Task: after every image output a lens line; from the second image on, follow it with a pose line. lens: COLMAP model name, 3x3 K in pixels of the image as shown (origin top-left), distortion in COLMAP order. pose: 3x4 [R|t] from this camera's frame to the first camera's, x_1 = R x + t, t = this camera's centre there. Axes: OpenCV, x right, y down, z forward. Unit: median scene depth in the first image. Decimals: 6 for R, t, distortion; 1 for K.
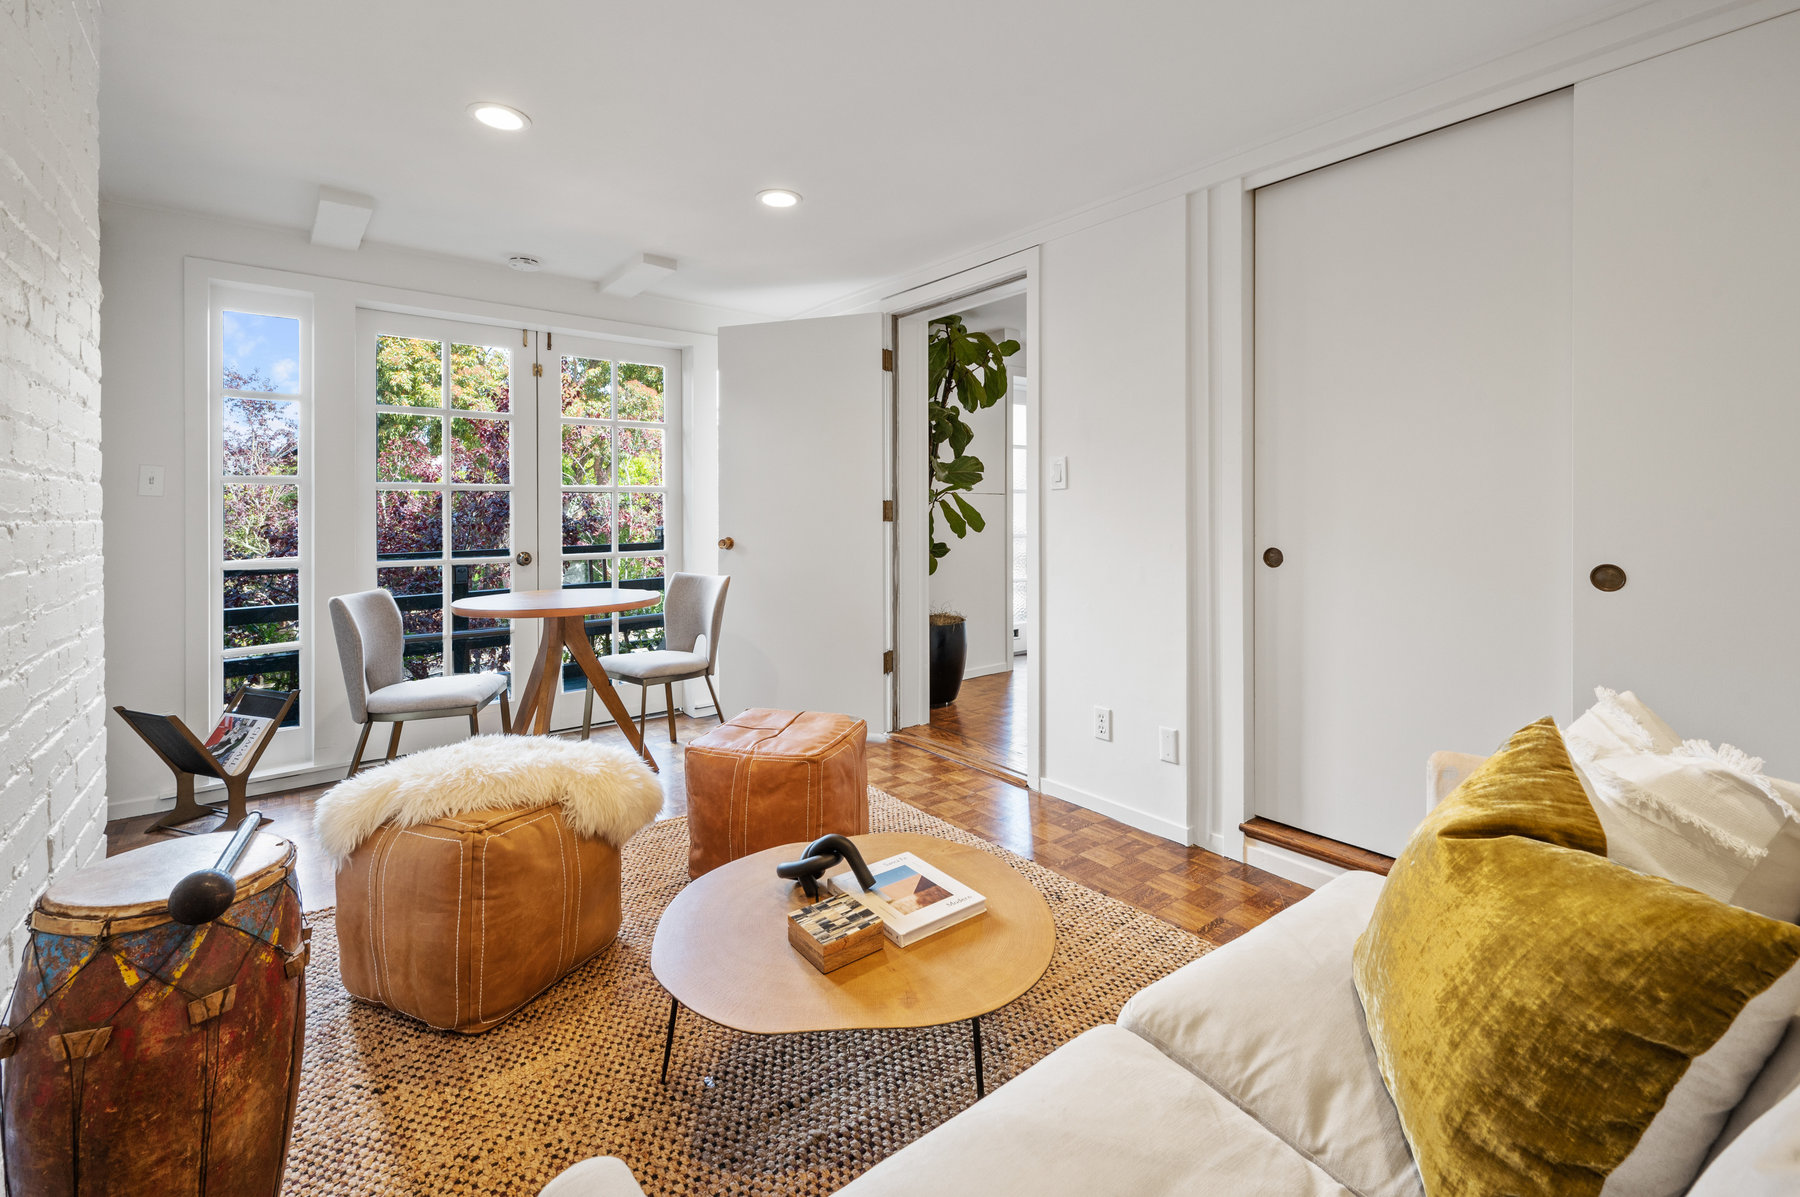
lens RADIAL K [[785.9, 0, 903.1], [0, 785.9, 508.0], [0, 0, 1]] dist [0.001340, 0.000042]
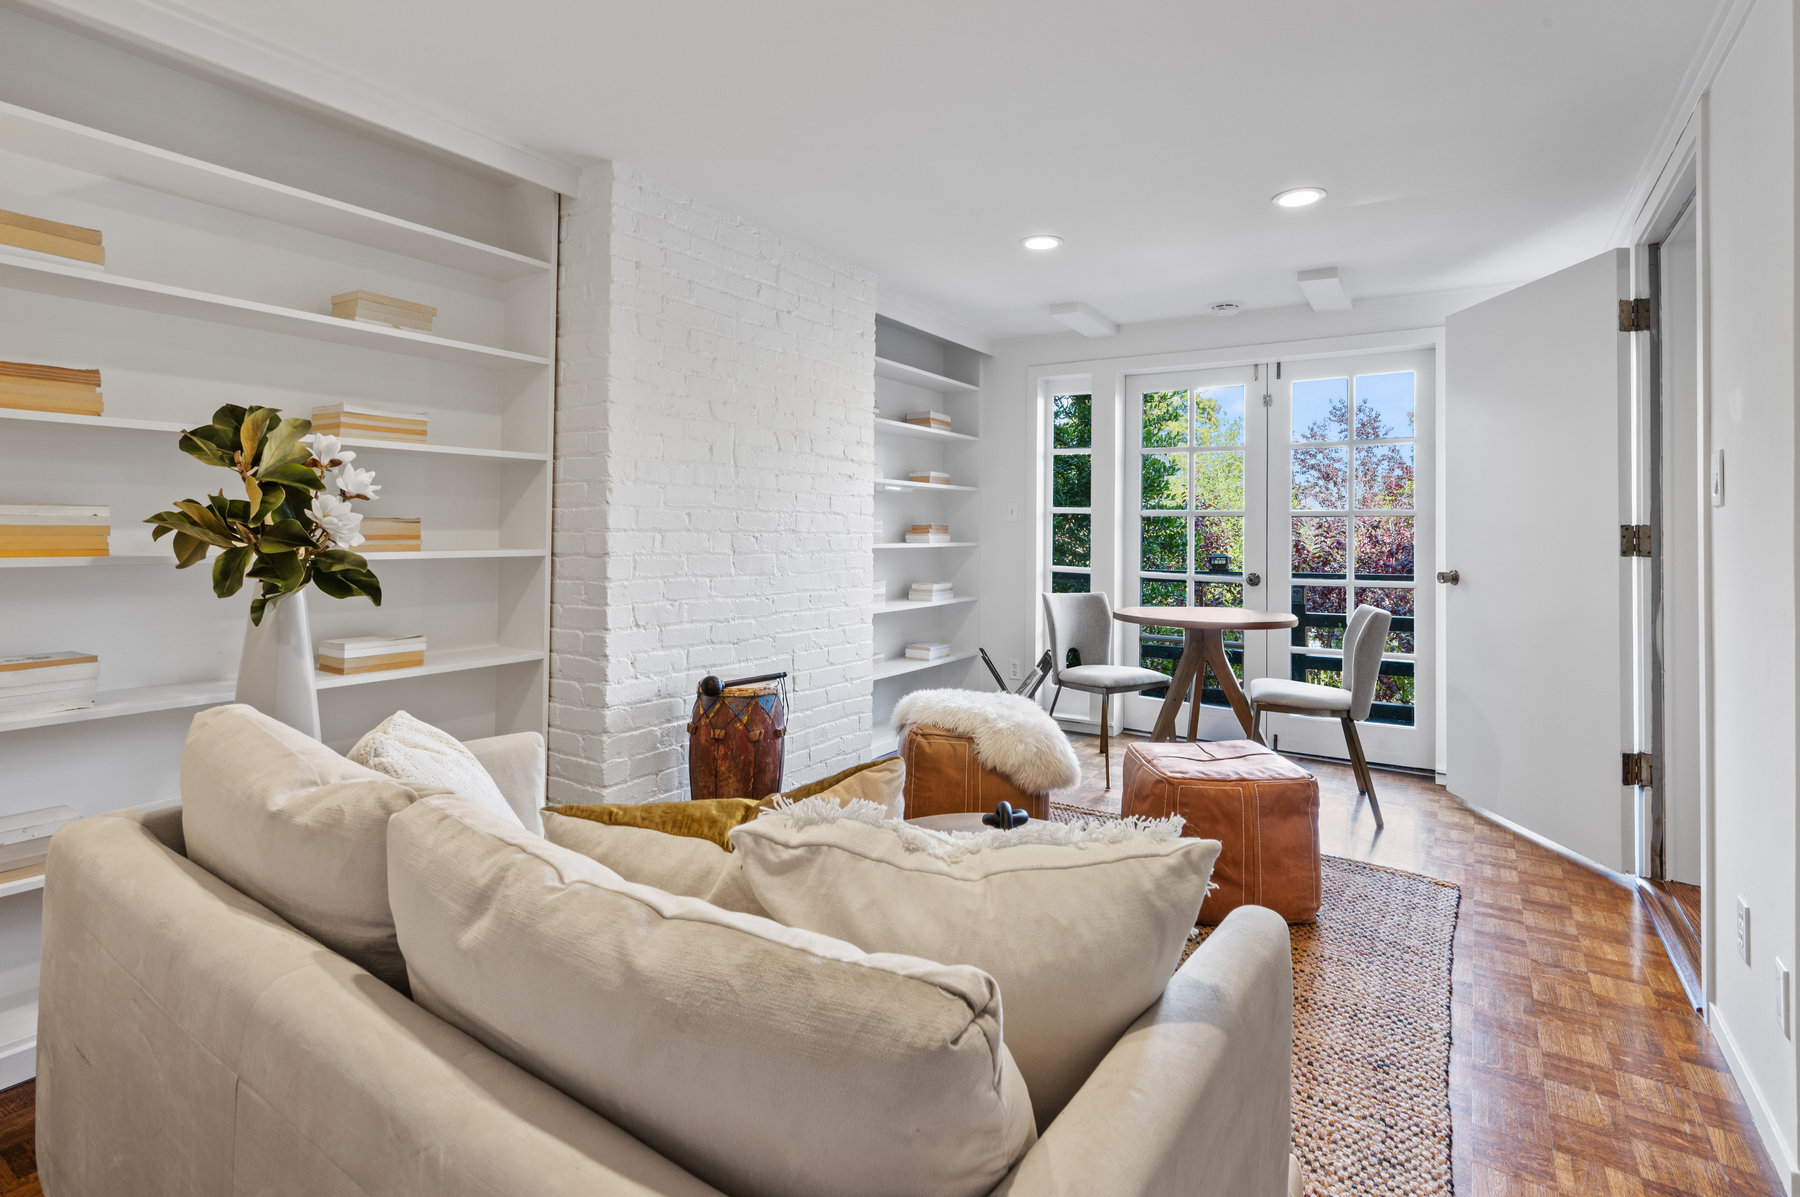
lens RADIAL K [[846.4, 0, 902.1], [0, 846.4, 518.8], [0, 0, 1]] dist [-0.001783, -0.000200]
pose [[0.318277, -0.004910, -0.947985, 0.461091], [-0.007552, 0.999942, -0.007714, -0.004798], [0.947968, 0.009614, 0.318221, 0.181578]]
